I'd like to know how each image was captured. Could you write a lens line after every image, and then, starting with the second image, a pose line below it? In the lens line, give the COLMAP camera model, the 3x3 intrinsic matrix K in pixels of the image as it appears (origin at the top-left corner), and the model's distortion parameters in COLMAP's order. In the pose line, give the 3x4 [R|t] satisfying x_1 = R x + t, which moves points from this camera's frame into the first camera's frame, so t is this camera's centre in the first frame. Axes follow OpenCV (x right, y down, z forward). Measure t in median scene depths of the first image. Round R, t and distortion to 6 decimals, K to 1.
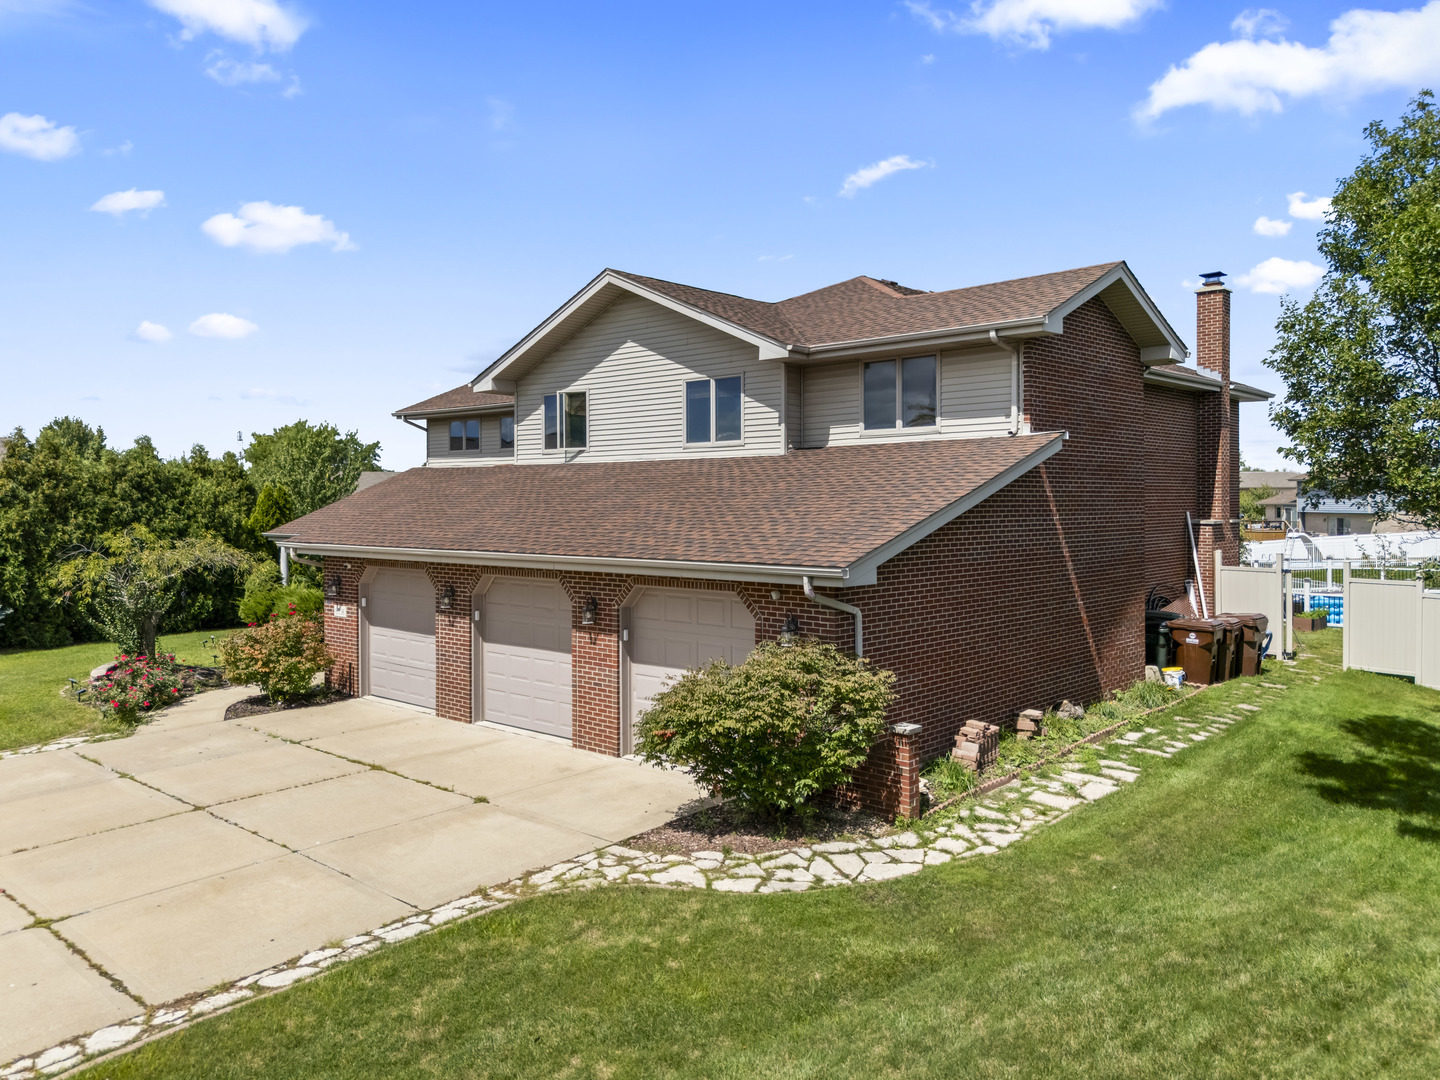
lens RADIAL K [[1072.7, 0, 743.3], [0, 1072.7, 532.3], [0, 0, 1]] dist [0.054184, -0.049417]
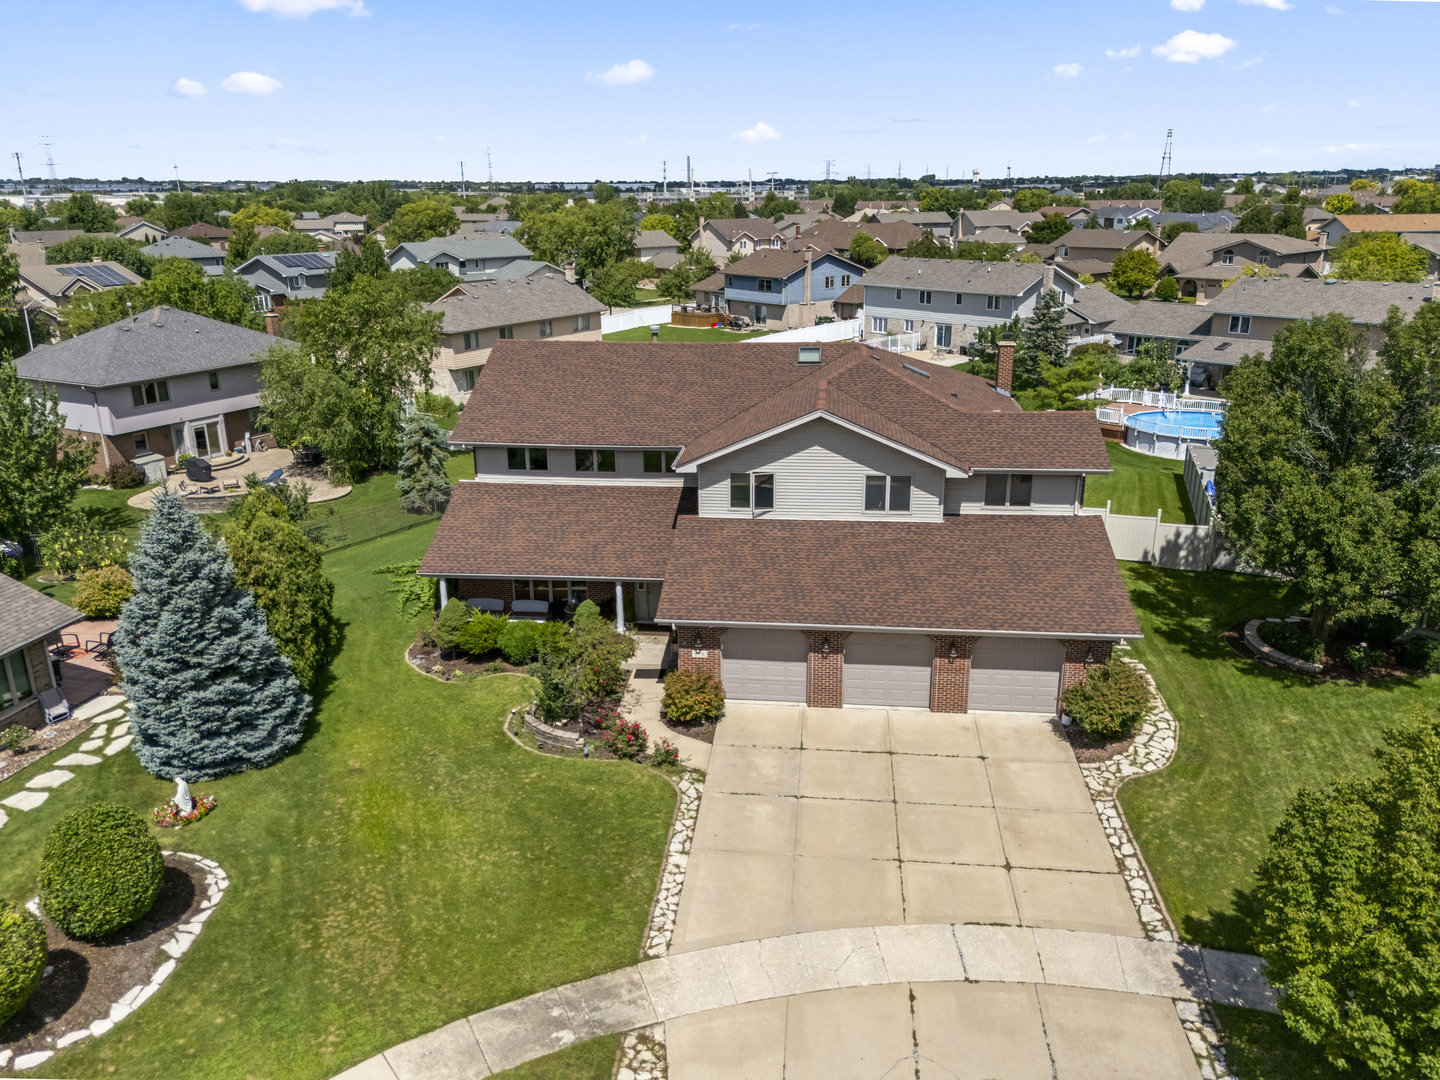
lens RADIAL K [[1072.7, 0, 743.3], [0, 1072.7, 532.3], [0, 0, 1]] dist [0.054184, -0.049417]
pose [[0.802789, -0.176465, 0.569553, -1.333704], [0.016137, 0.961283, 0.275090, -0.589292], [-0.596045, -0.211648, 0.774555, -0.212983]]
